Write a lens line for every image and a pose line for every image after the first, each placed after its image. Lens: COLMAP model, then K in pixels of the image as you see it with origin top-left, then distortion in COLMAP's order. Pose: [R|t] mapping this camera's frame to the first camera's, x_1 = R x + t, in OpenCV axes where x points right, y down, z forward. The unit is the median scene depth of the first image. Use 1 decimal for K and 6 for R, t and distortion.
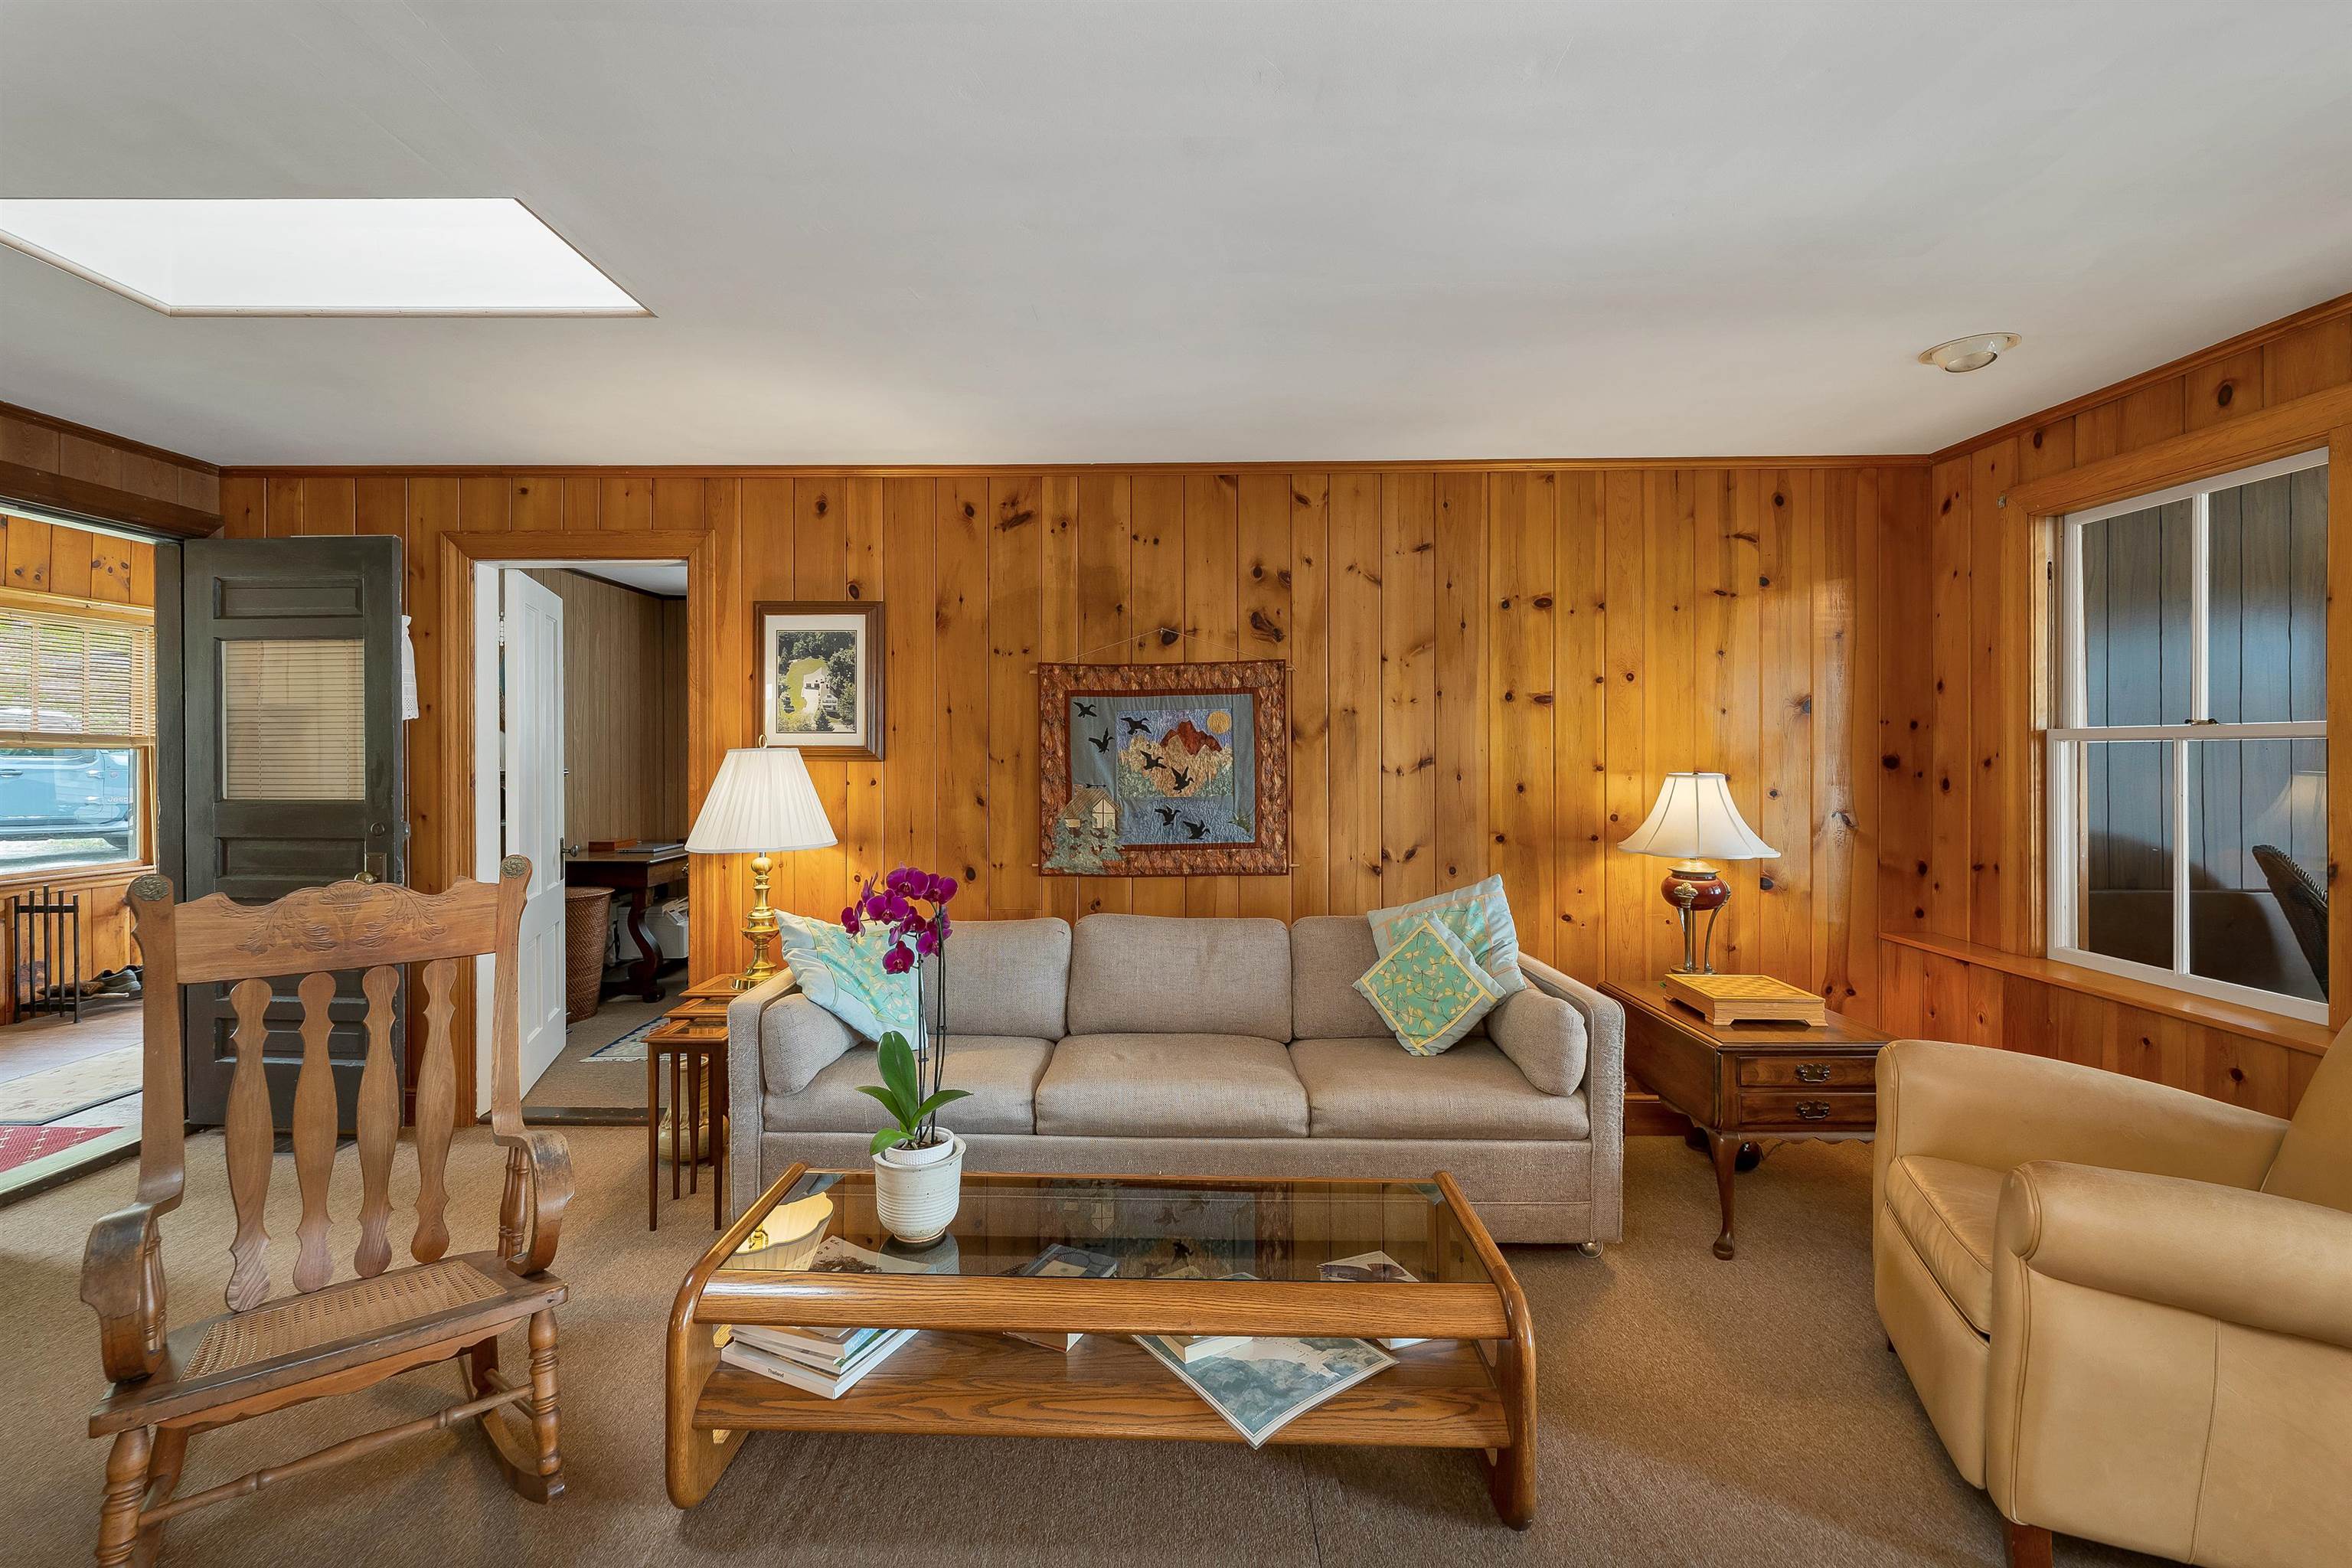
lens RADIAL K [[1001.3, 0, 1161.6], [0, 1001.3, 750.0], [0, 0, 1]] dist [0.001701, 0.000005]
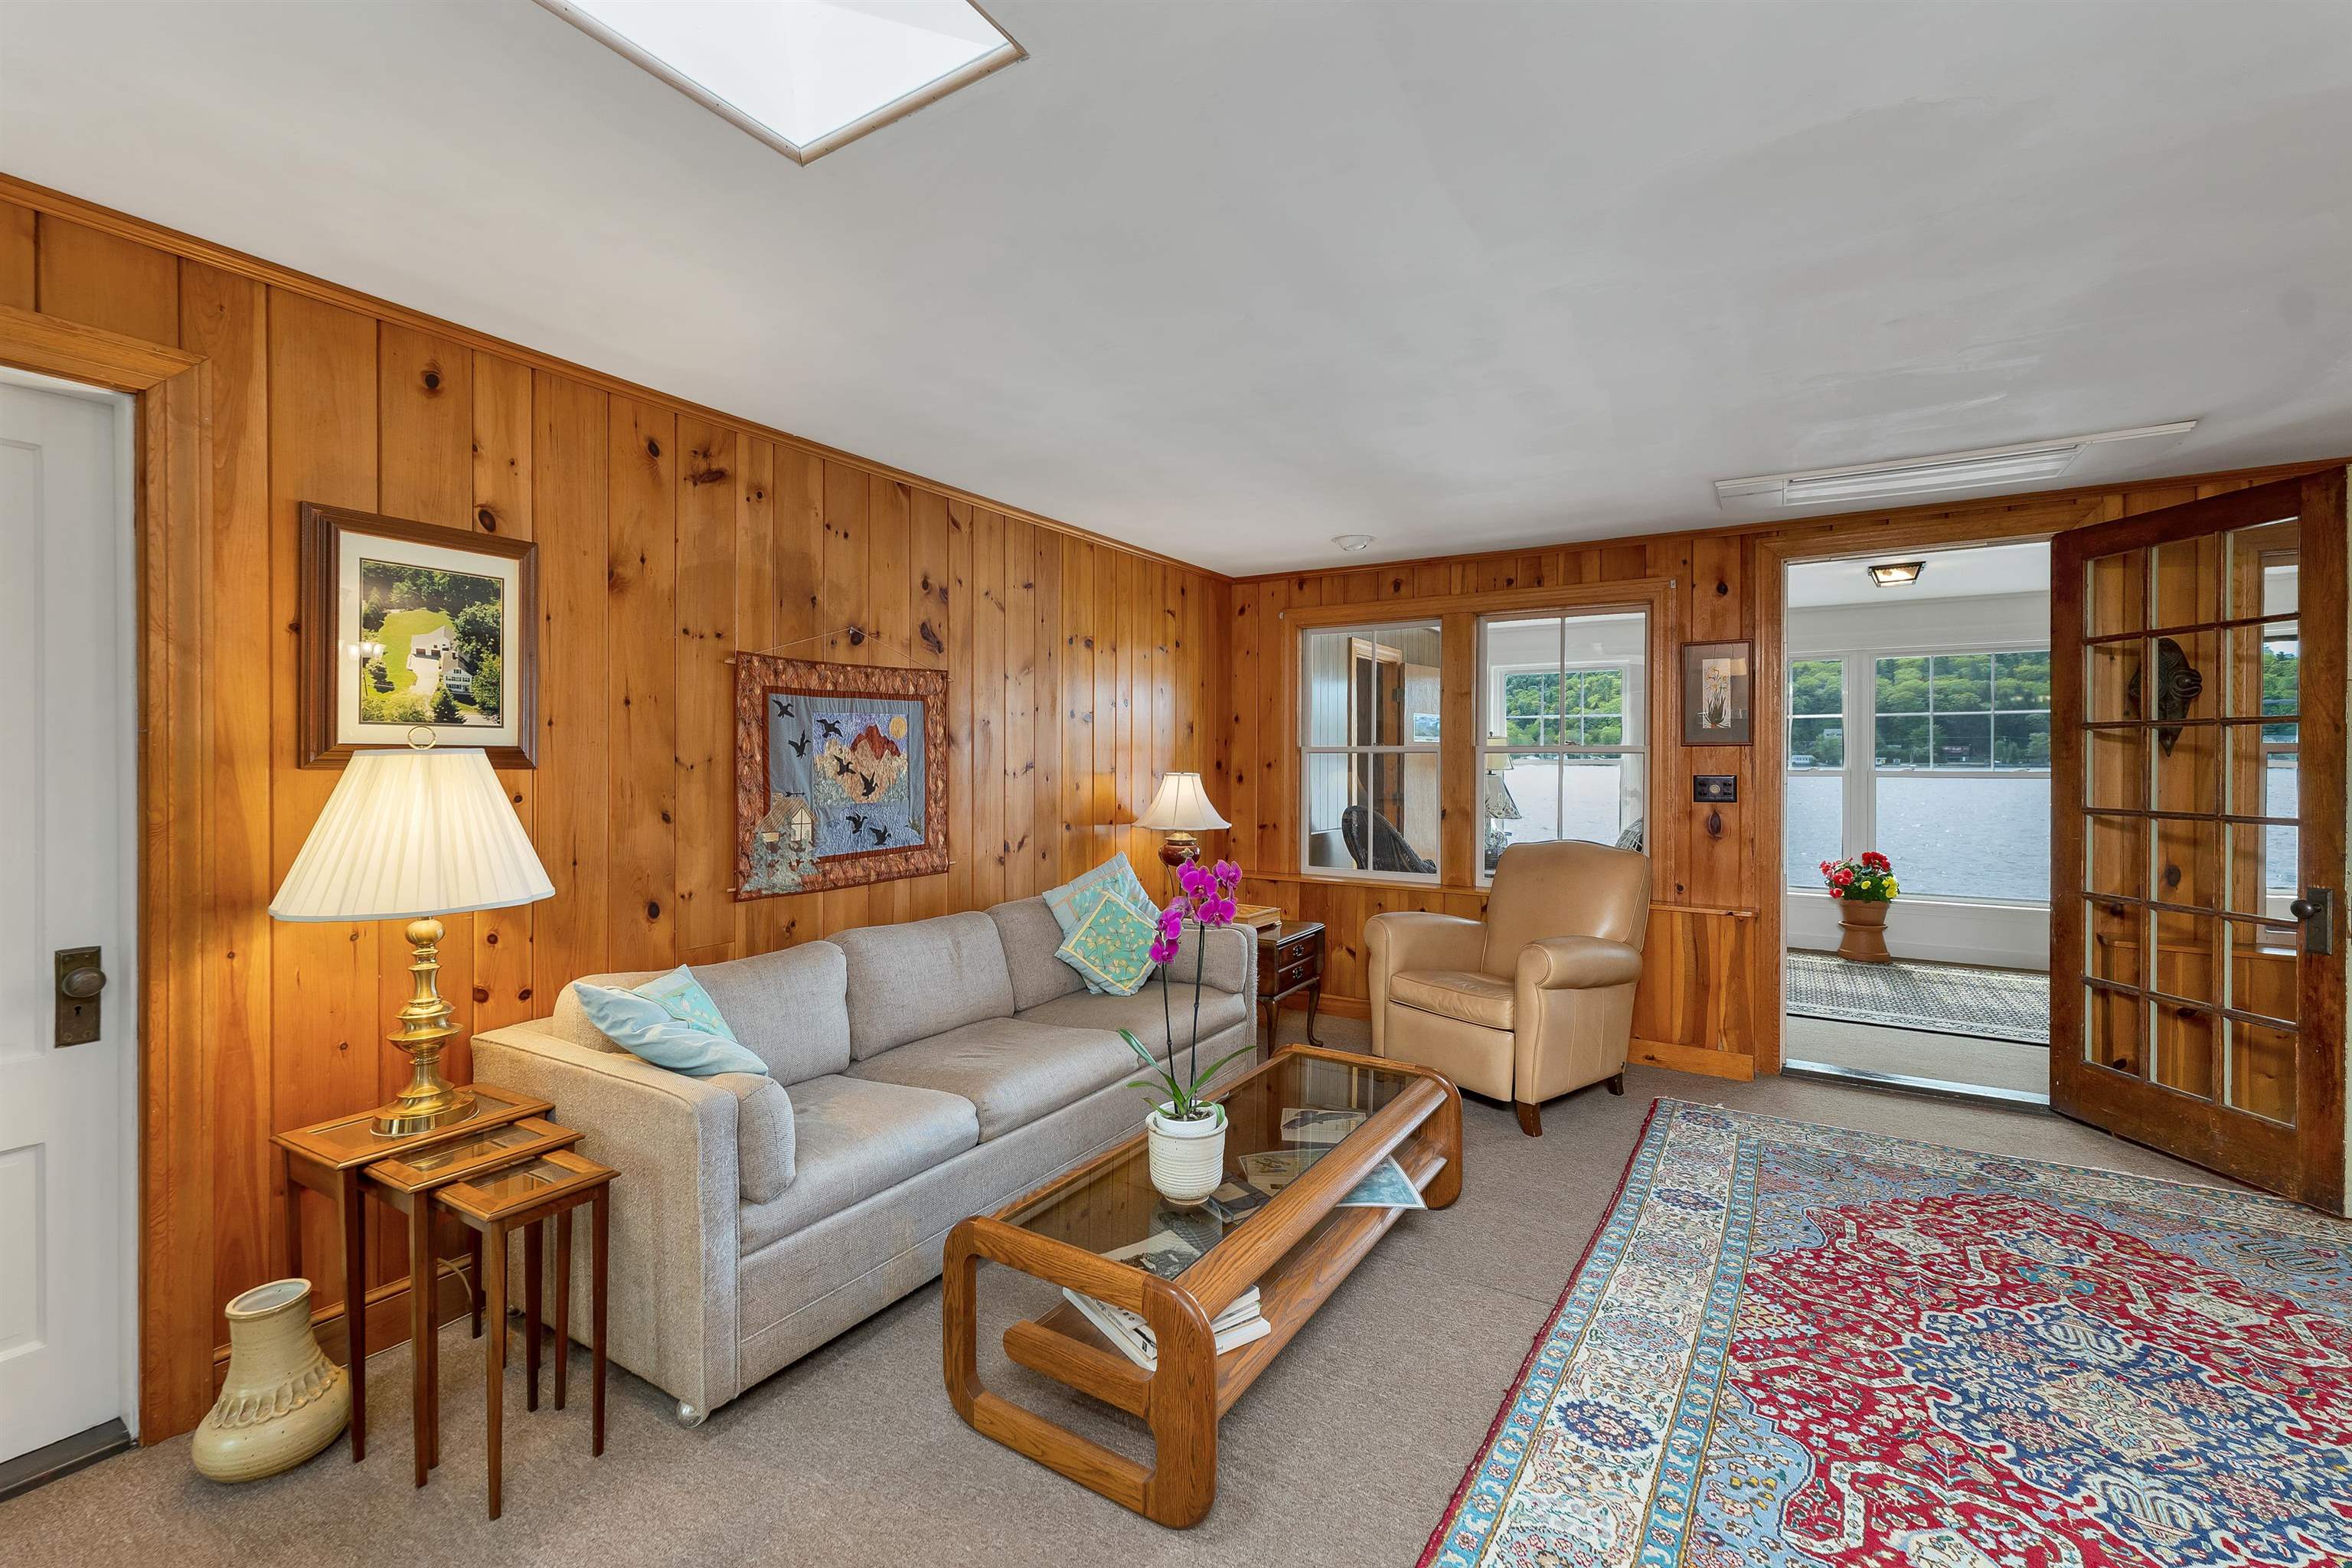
lens RADIAL K [[973.1, 0, 1163.5], [0, 973.1, 762.5], [0, 0, 1]] dist [0.001058, -0.000494]
pose [[0.521780, -0.000473, 0.853080, -0.639567], [-0.003335, 0.999991, 0.002594, 0.004041], [-0.853074, -0.004198, 0.521774, 0.260498]]
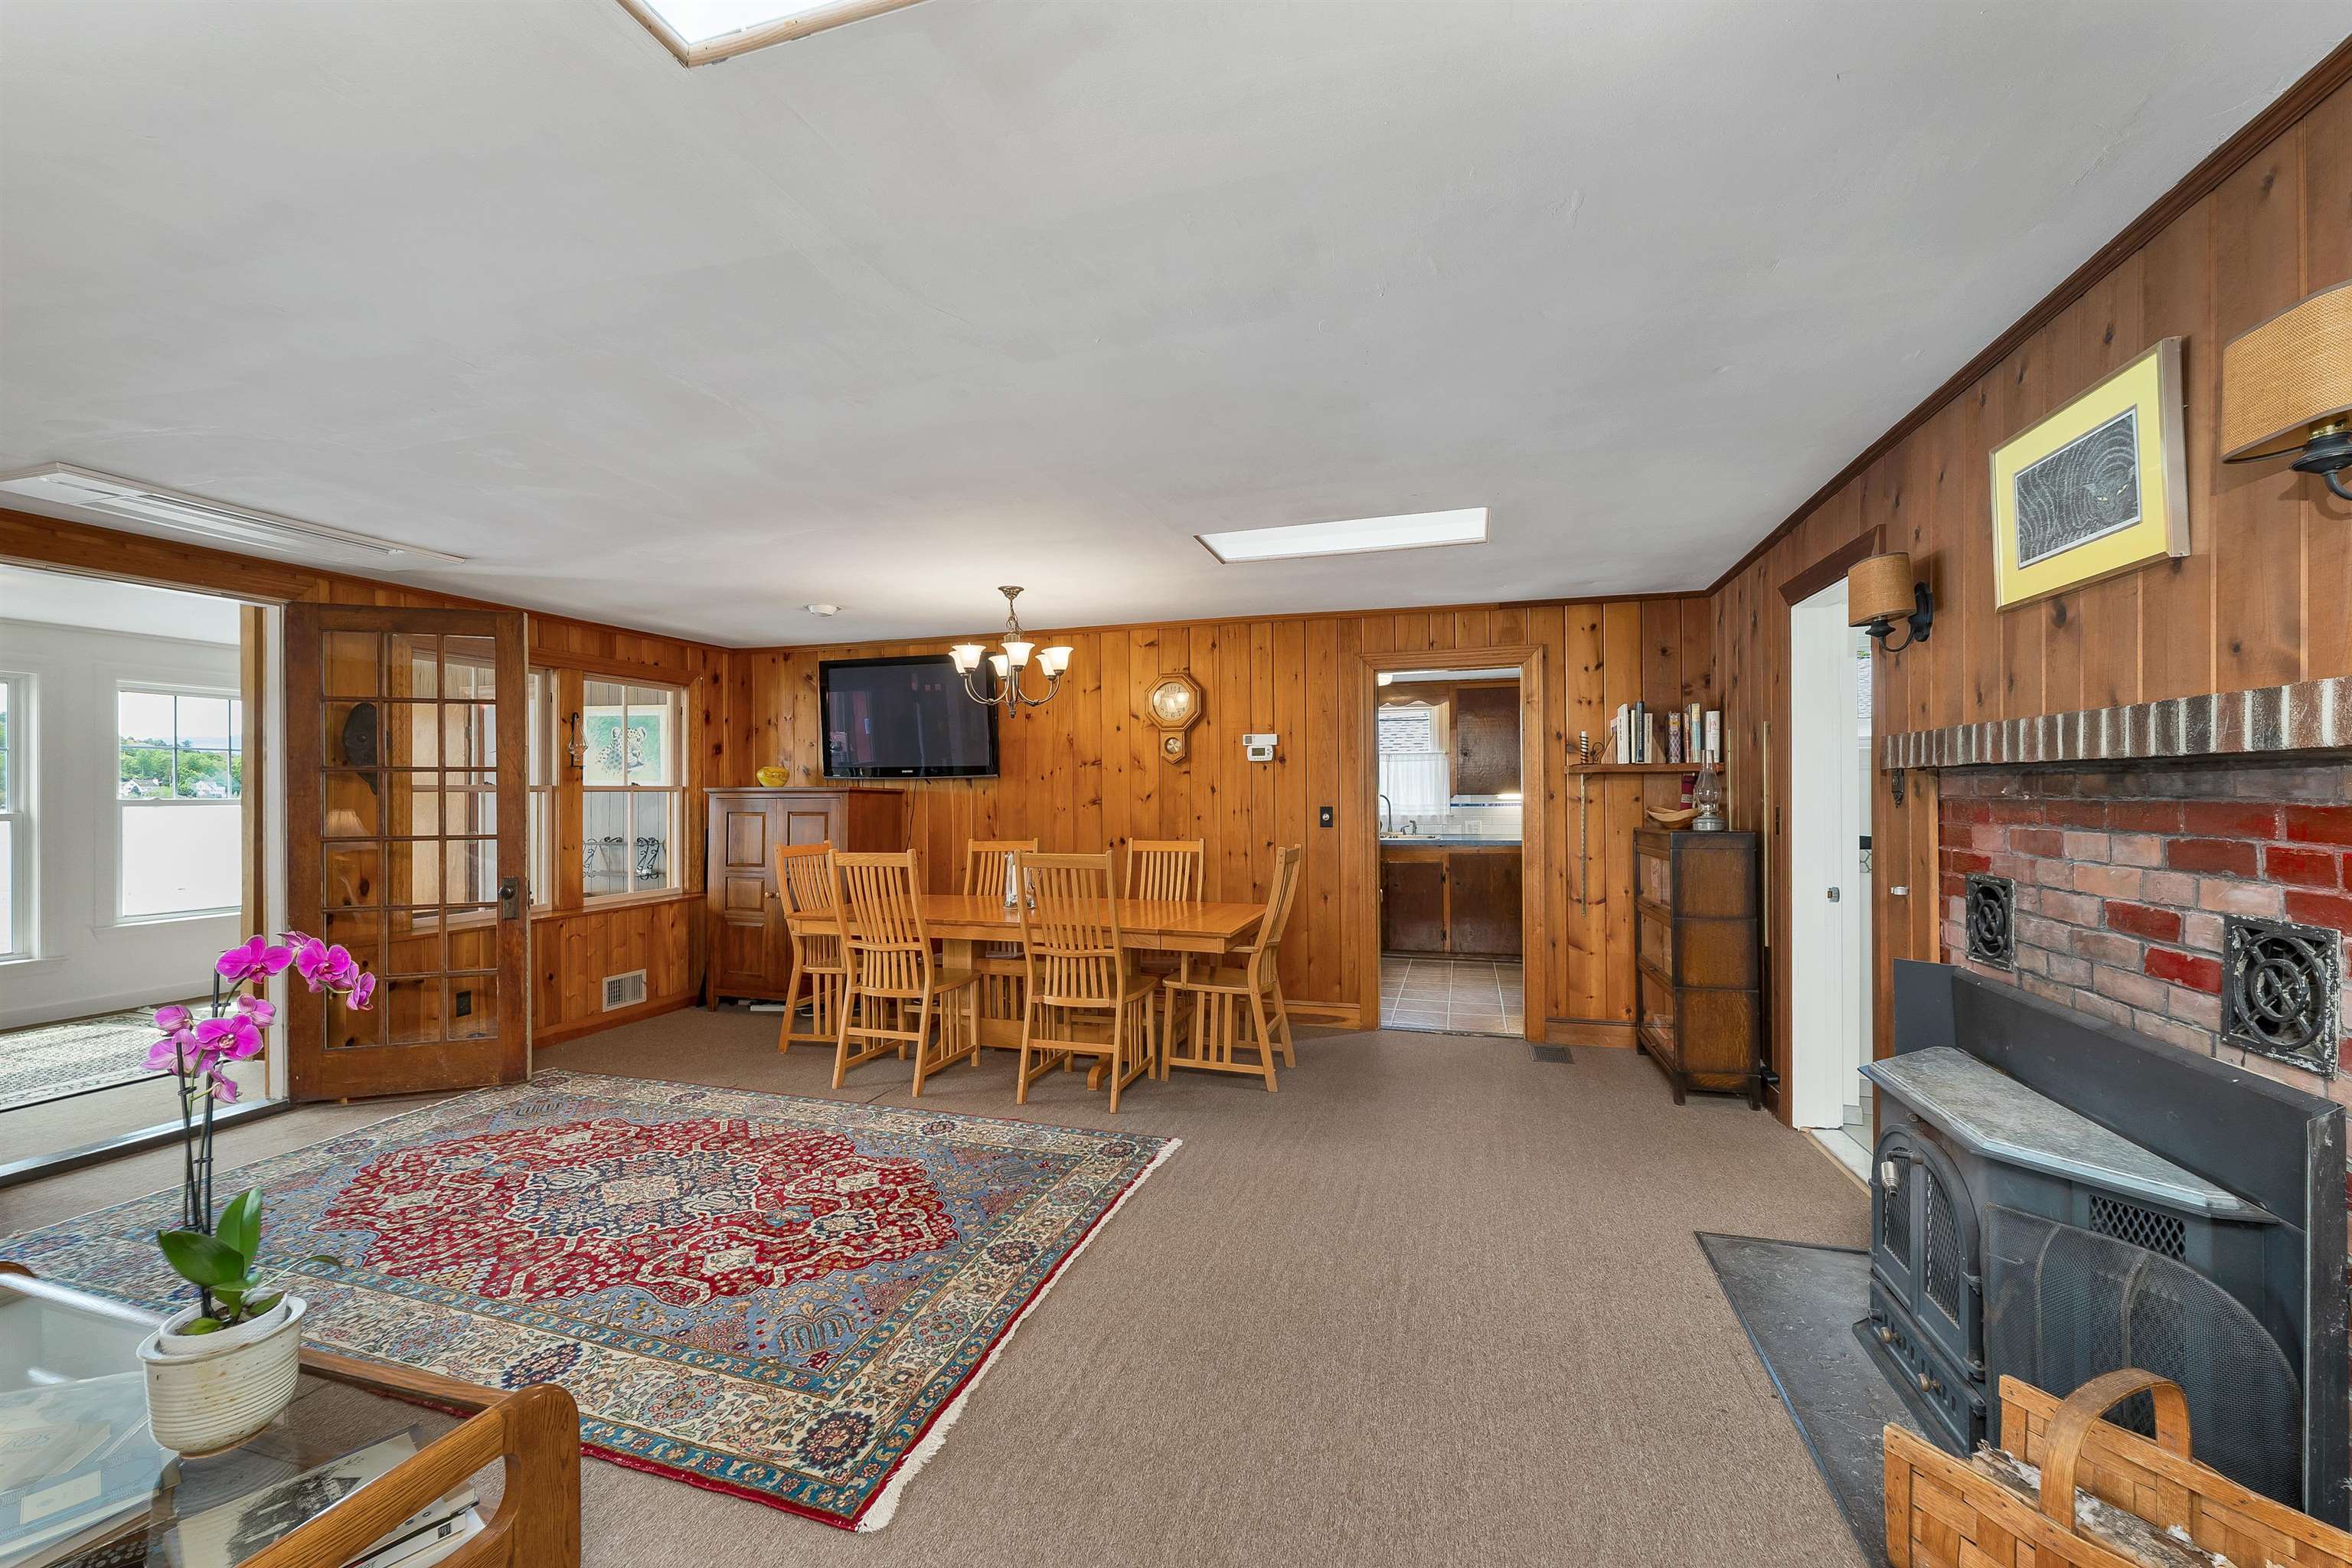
lens RADIAL K [[962.7, 0, 1165.7], [0, 962.7, 790.0], [0, 0, 1]] dist [0.001476, -0.000036]
pose [[-0.961586, 0.010266, 0.274312, -0.611959], [0.009343, 0.999945, -0.004673, 0.007149], [-0.274345, -0.001931, -0.961629, 0.825935]]
